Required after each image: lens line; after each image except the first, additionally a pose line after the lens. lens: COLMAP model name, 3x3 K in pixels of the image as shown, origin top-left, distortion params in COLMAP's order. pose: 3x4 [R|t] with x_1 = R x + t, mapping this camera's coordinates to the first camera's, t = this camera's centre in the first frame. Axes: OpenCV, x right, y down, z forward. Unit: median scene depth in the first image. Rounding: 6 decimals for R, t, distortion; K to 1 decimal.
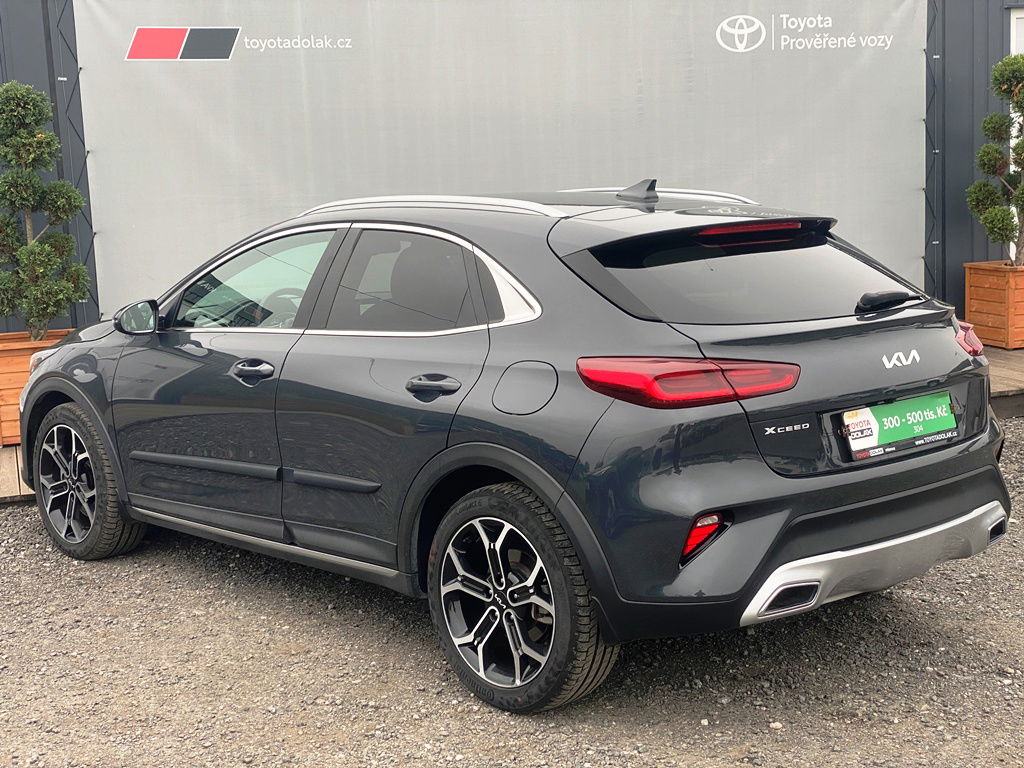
lens RADIAL K [[1511.8, 0, 512.0], [0, 1511.8, 384.0], [0, 0, 1]] dist [0.161668, -0.153296]
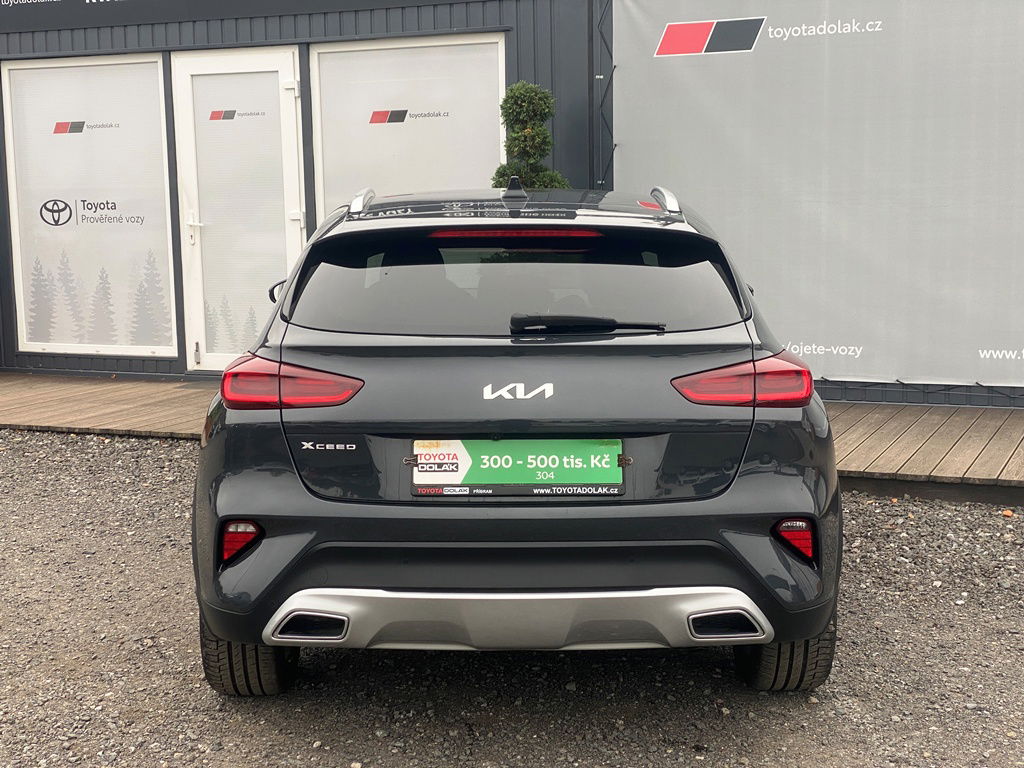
lens RADIAL K [[1511.8, 0, 512.0], [0, 1511.8, 384.0], [0, 0, 1]] dist [0.161668, -0.153296]
pose [[0.740625, 0.112534, -0.662428, 0.795708], [-0.108104, 0.992989, 0.047824, -0.059256], [0.663166, 0.036191, 0.747597, 0.346344]]
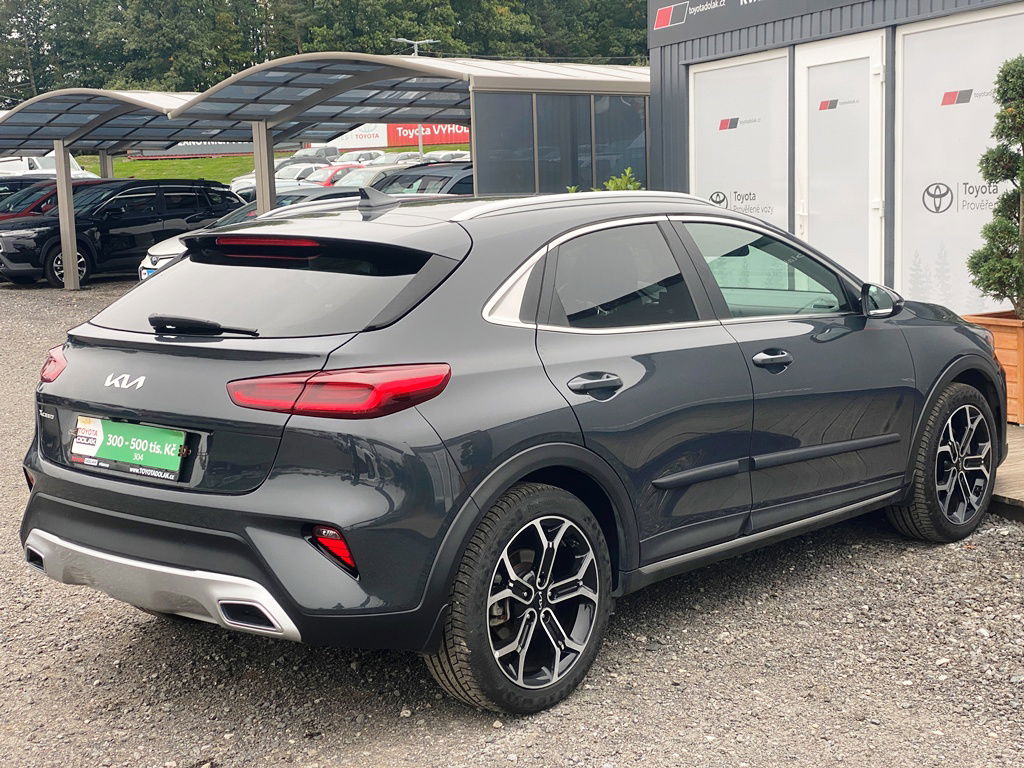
lens RADIAL K [[1511.2, 0, 508.2], [0, 1511.2, 380.5], [0, 0, 1]] dist [0.165417, -0.197308]
pose [[0.098001, 0.158060, -0.982554, 1.218782], [-0.113724, 0.982618, 0.146728, -0.185443], [0.988667, 0.097360, 0.114273, 1.100238]]
